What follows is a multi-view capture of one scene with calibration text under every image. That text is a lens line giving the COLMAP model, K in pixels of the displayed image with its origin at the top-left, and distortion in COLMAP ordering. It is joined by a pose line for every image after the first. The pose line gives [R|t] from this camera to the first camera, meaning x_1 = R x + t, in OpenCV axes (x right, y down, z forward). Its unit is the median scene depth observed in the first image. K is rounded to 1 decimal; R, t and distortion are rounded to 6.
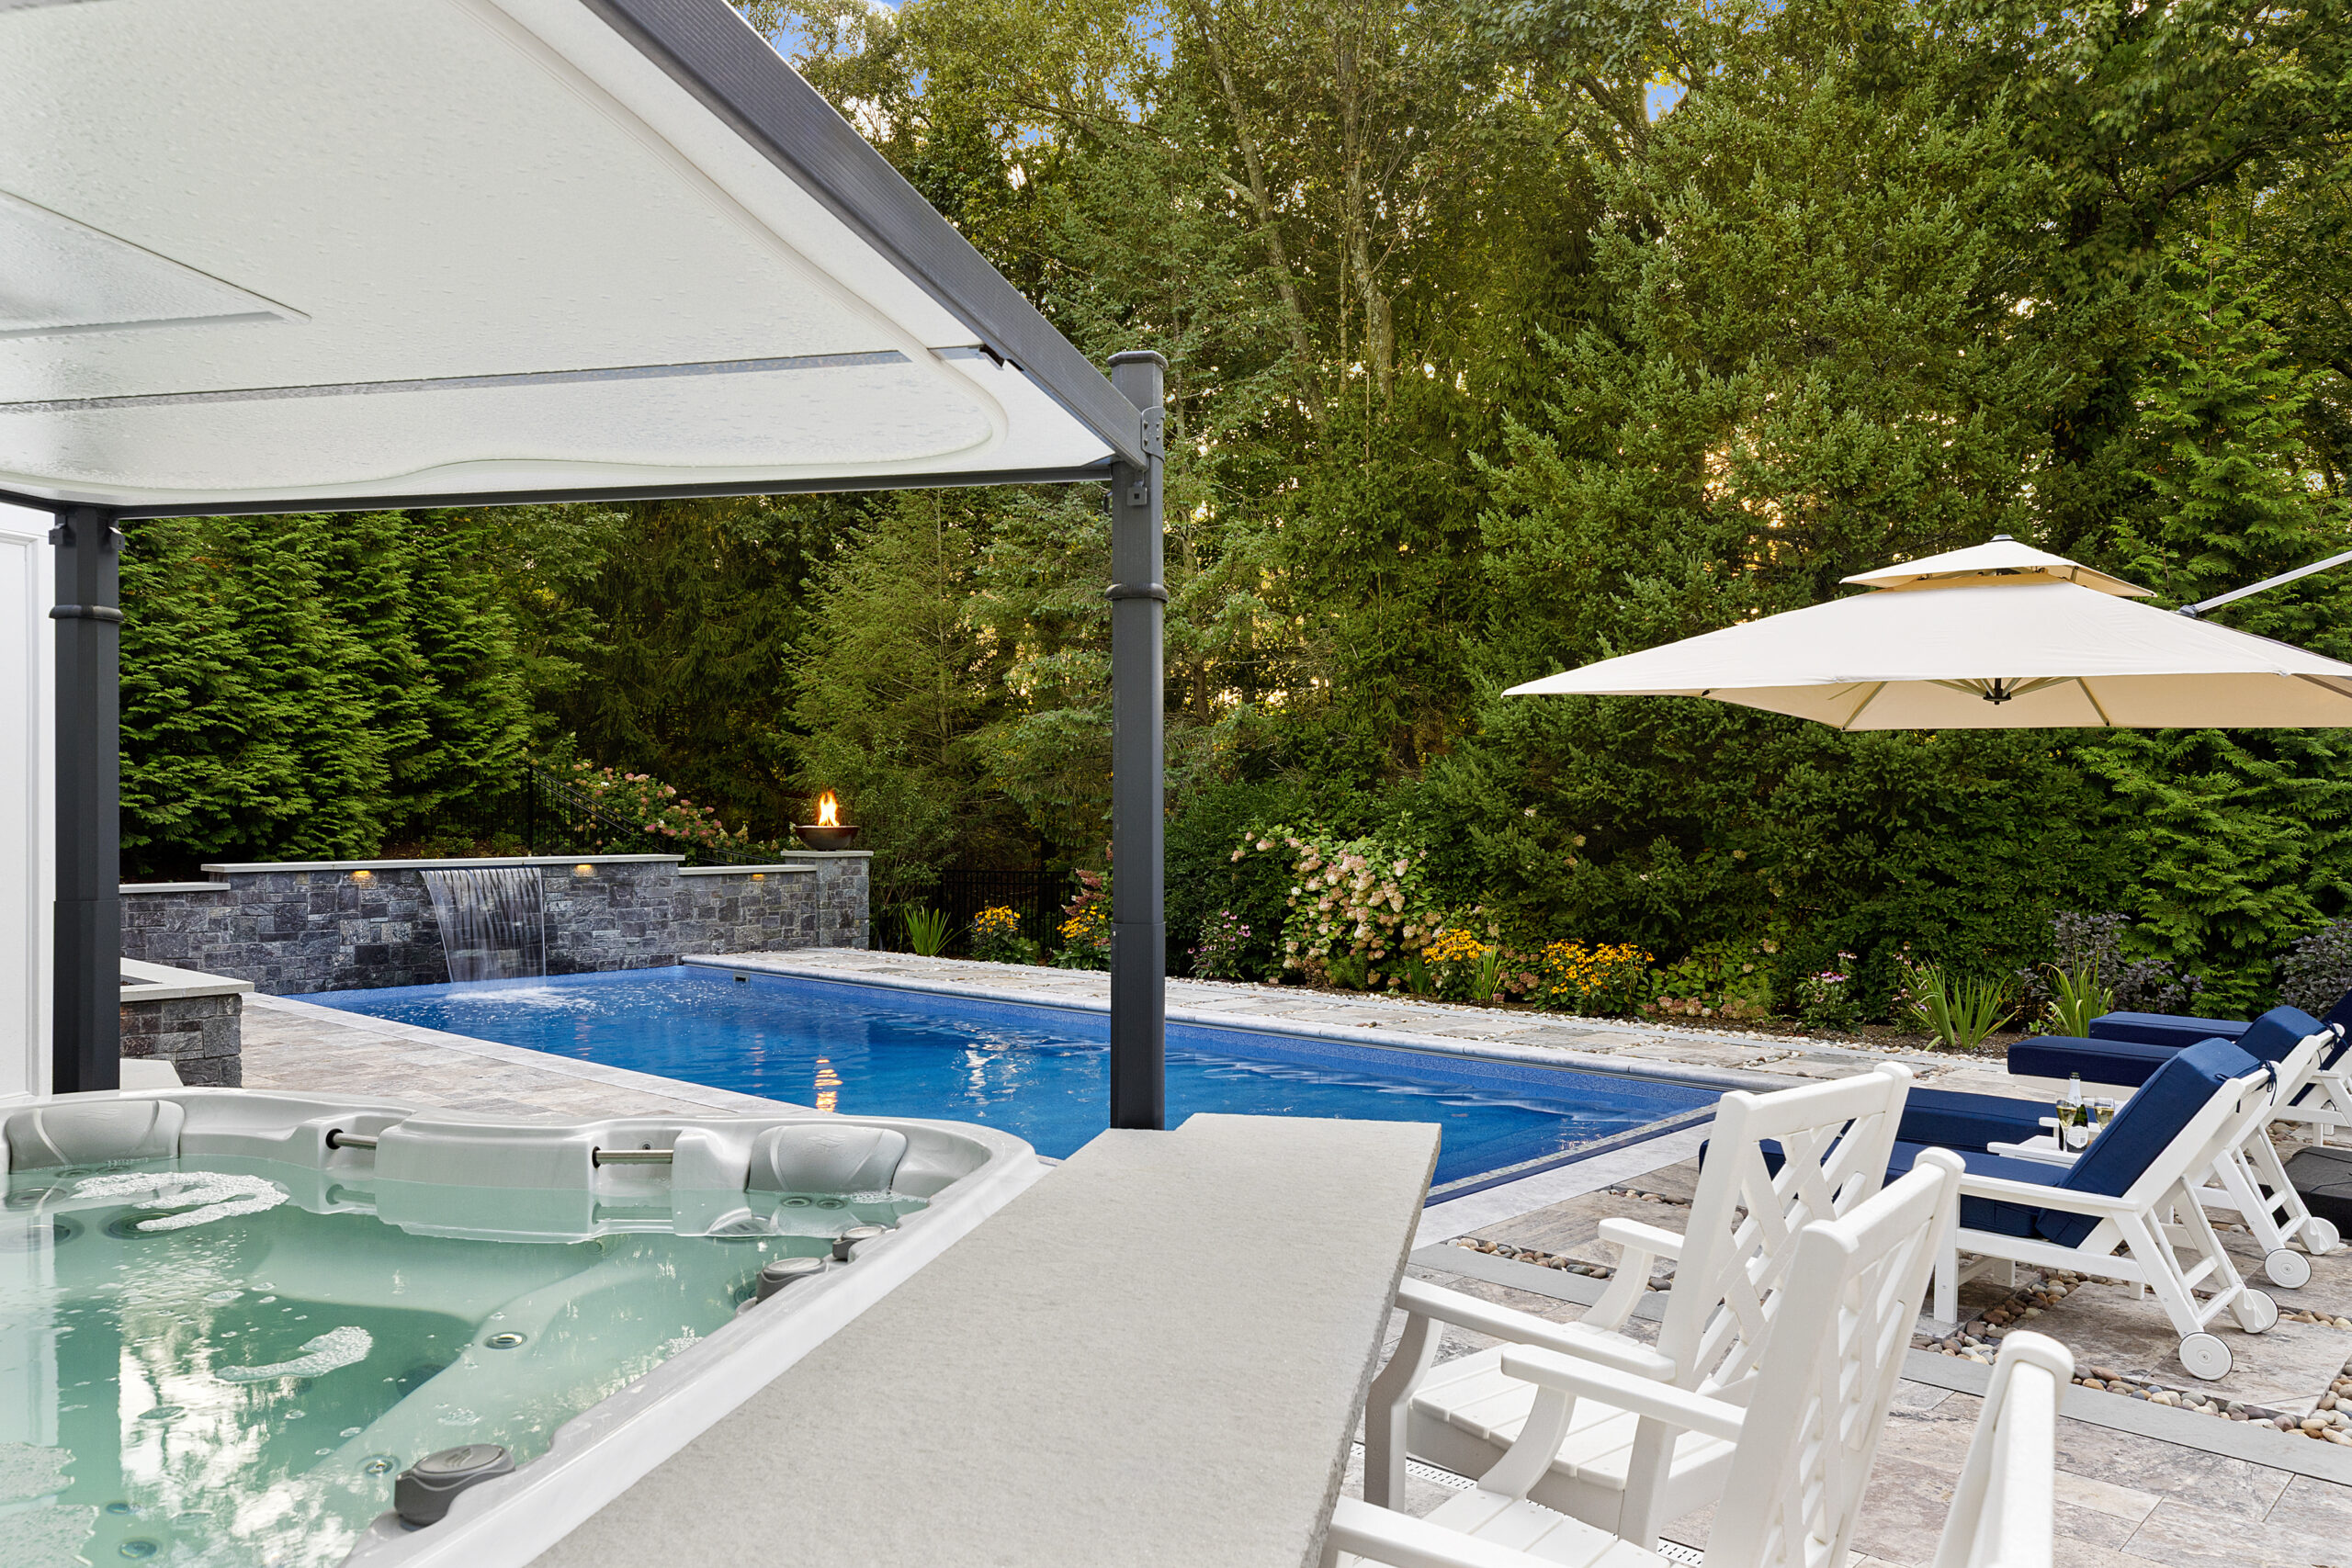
lens RADIAL K [[1720.6, 0, 1175.4], [0, 1720.6, 819.3], [0, 0, 1]] dist [0.006148, 0.004146]
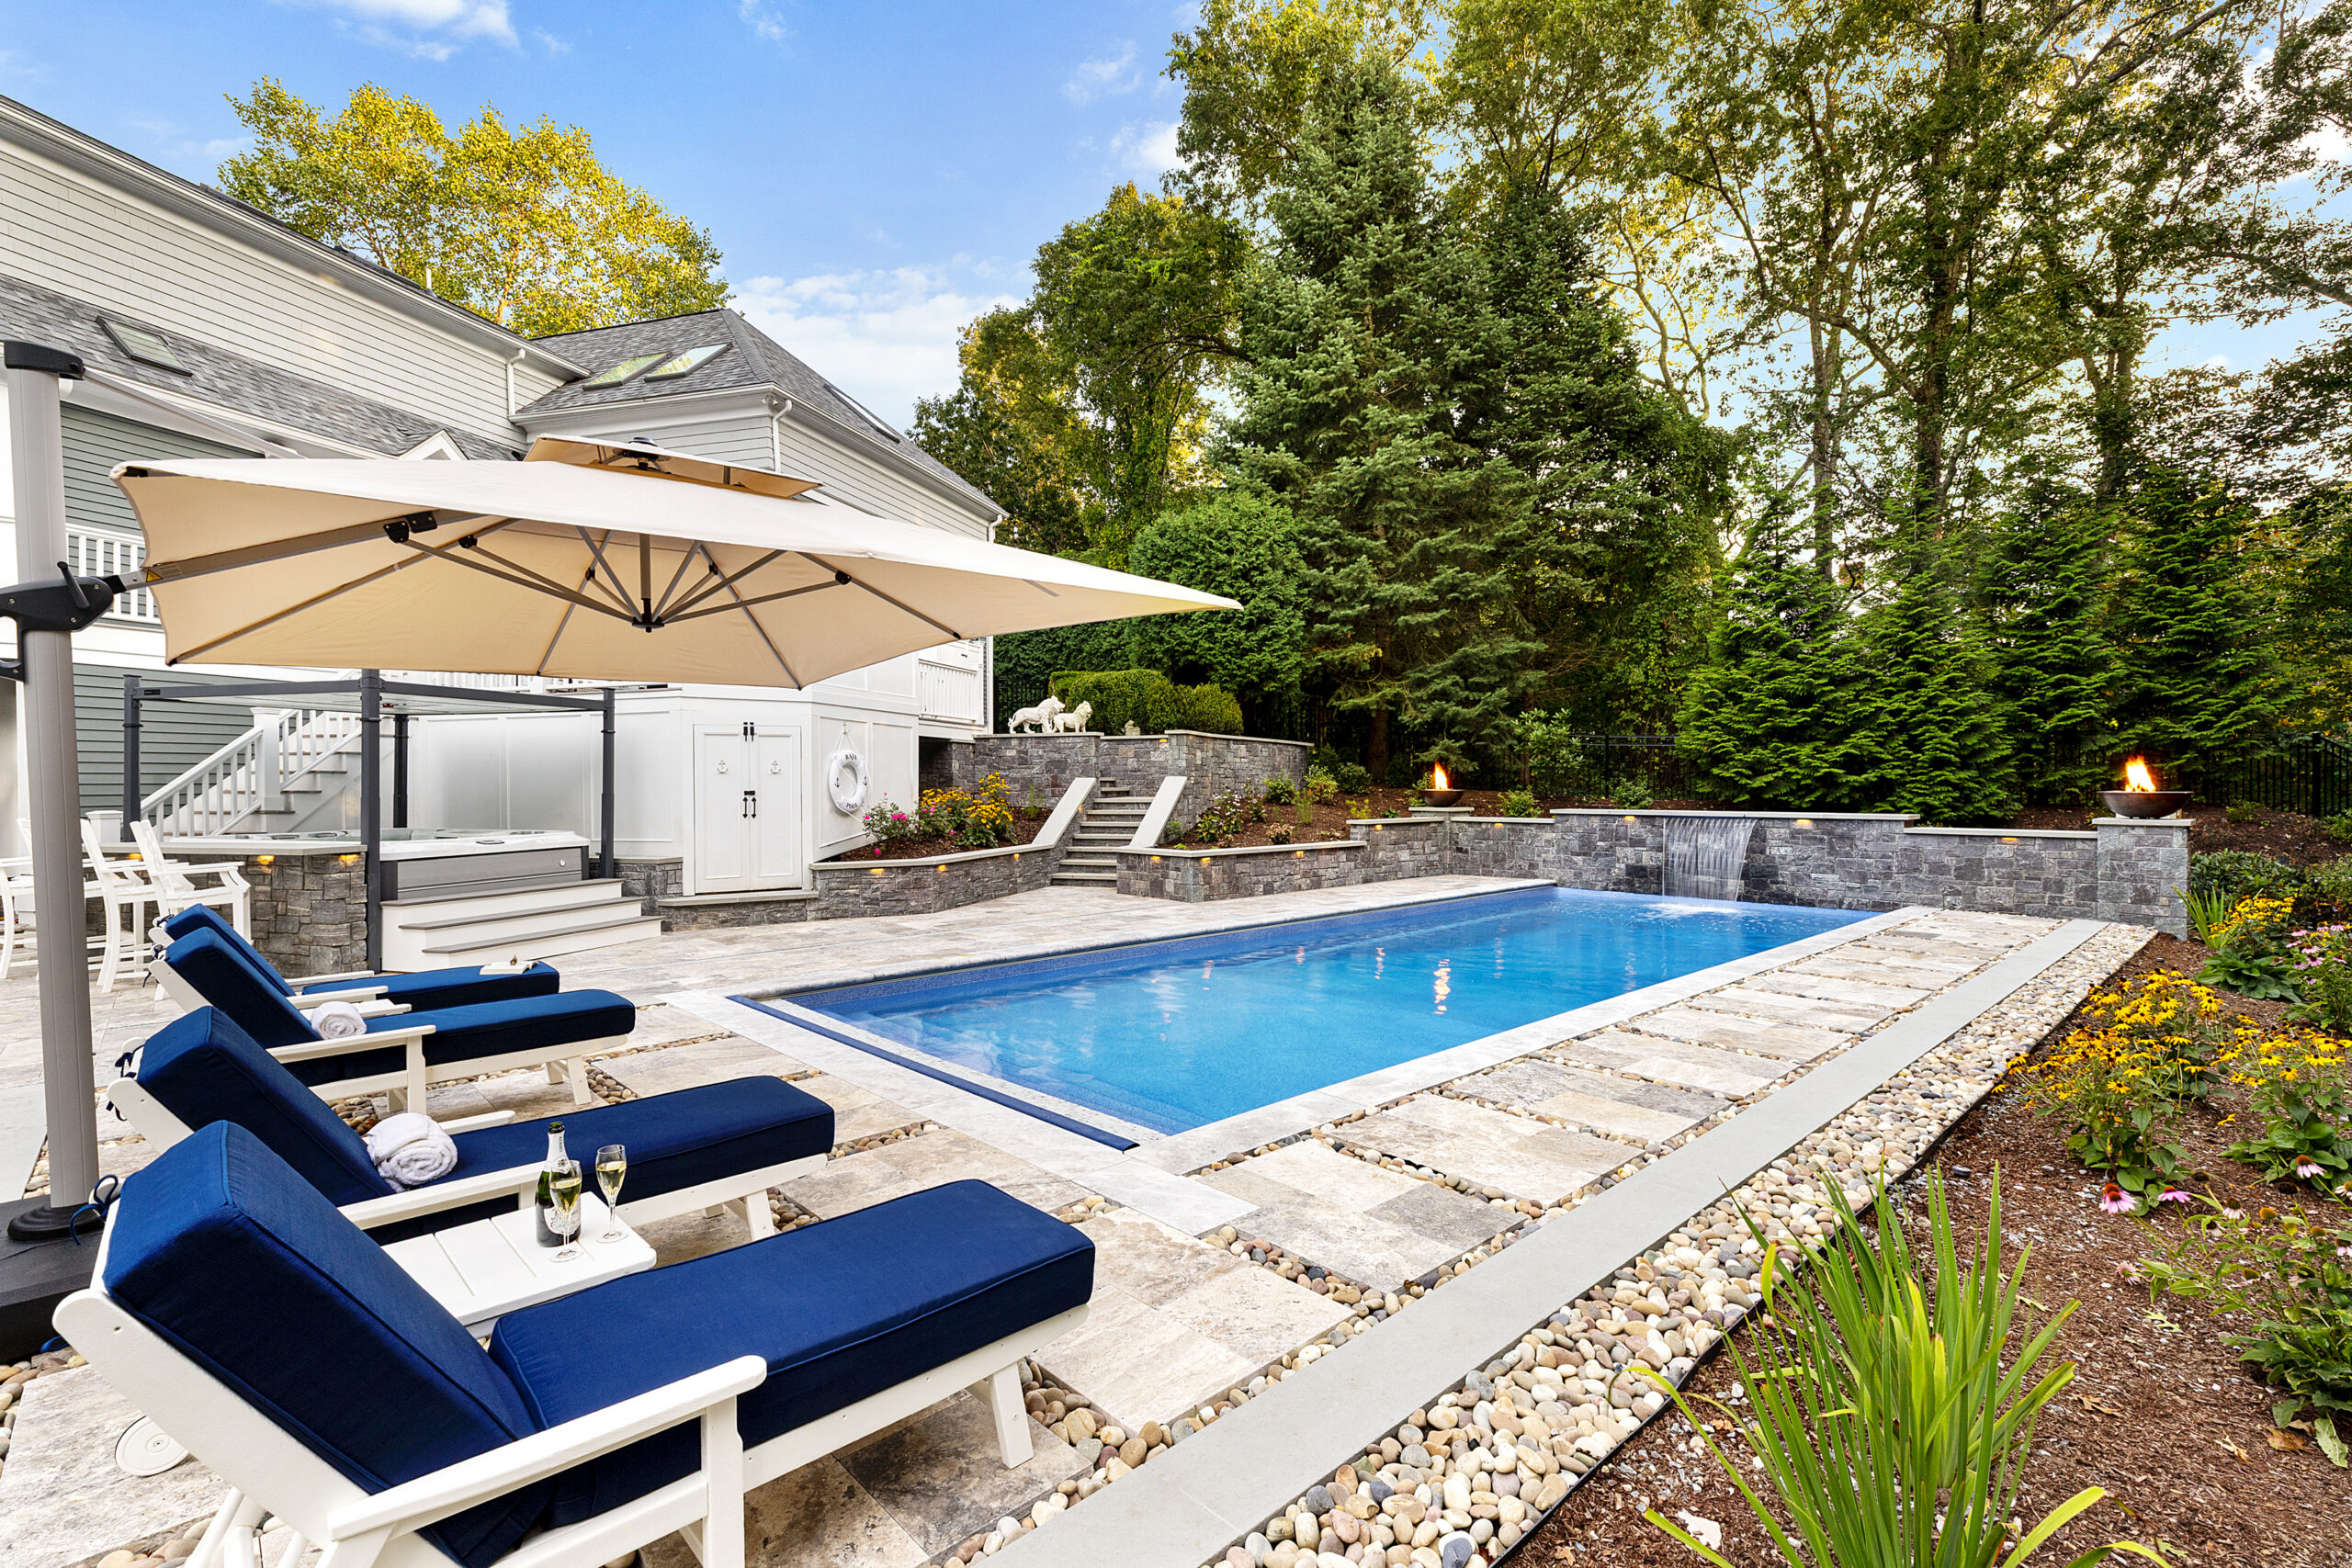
lens RADIAL K [[1063.3, 0, 1172.1], [0, 1063.3, 790.3], [0, 0, 1]] dist [0.007362, -0.000055]
pose [[-0.074820, 0.004643, -0.997186, 0.410615], [-0.005950, 0.999969, 0.005102, 0.003544], [0.997179, 0.006315, -0.074790, 0.536291]]
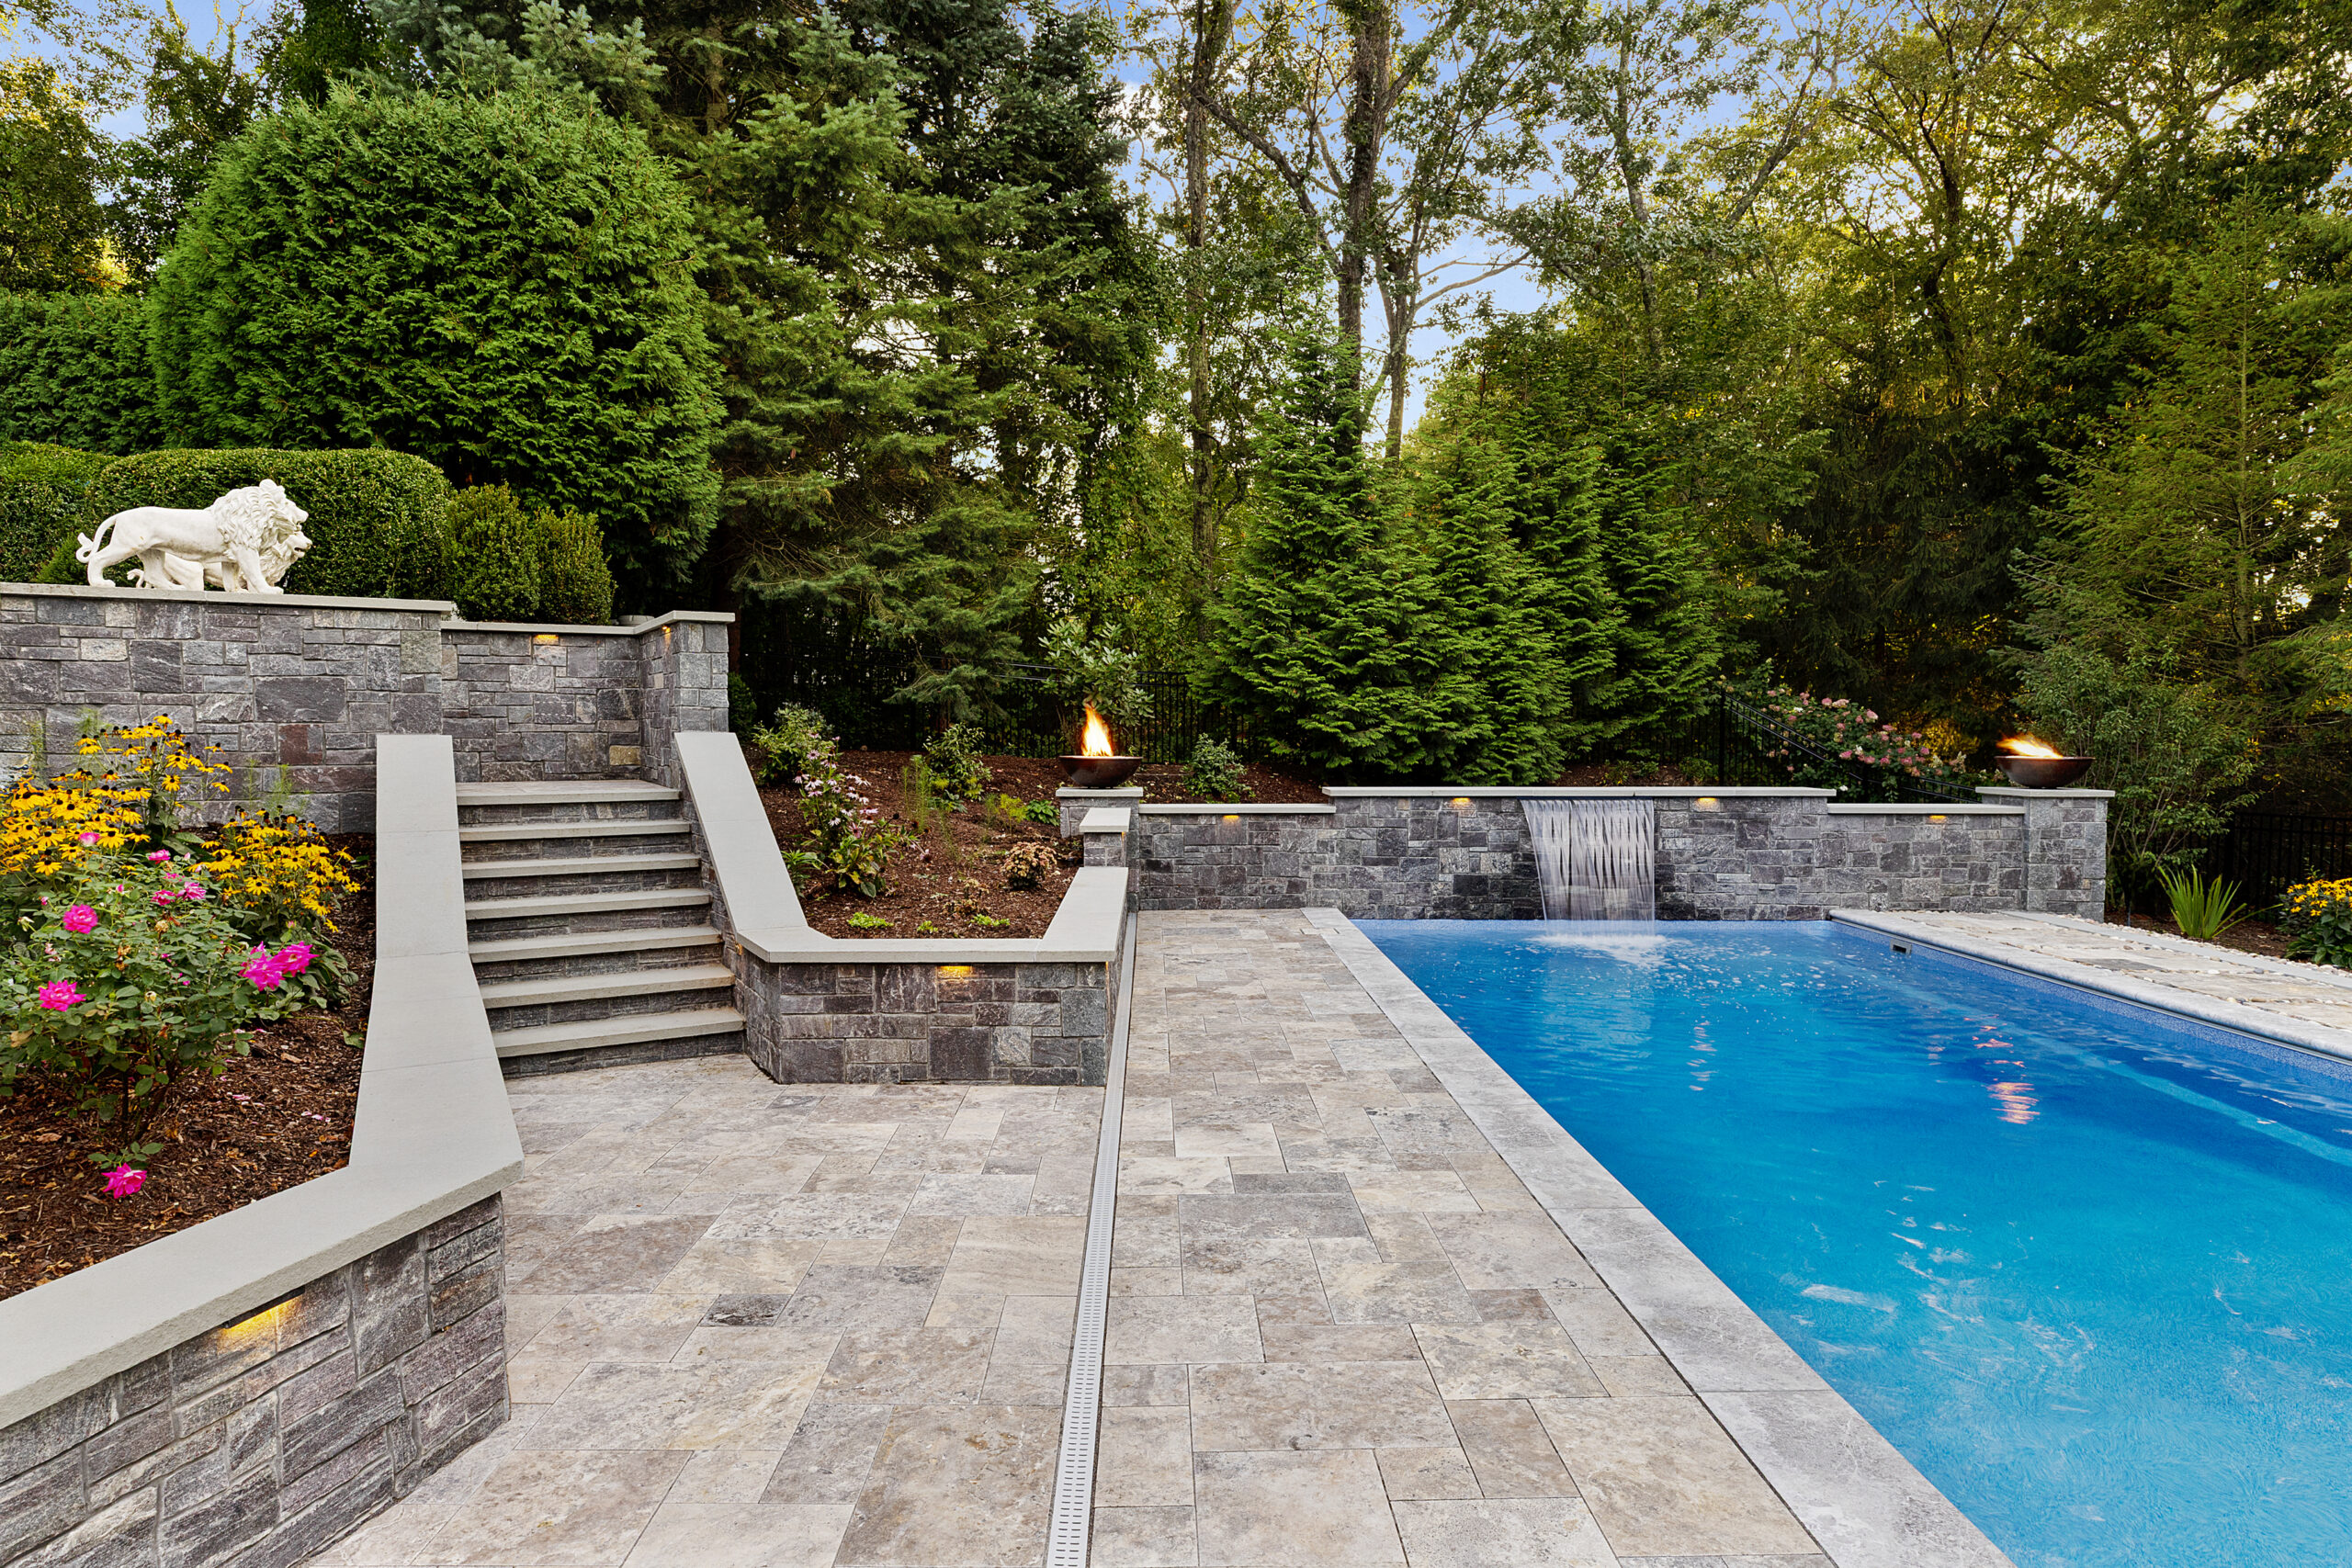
lens RADIAL K [[1326.1, 0, 1162.8], [0, 1326.1, 782.2], [0, 0, 1]] dist [0.012292, -0.001664]
pose [[0.686371, 0.028529, -0.726692, -0.036916], [-0.006682, 0.999436, 0.032924, -0.001884], [0.727221, -0.017742, 0.686174, 0.296322]]
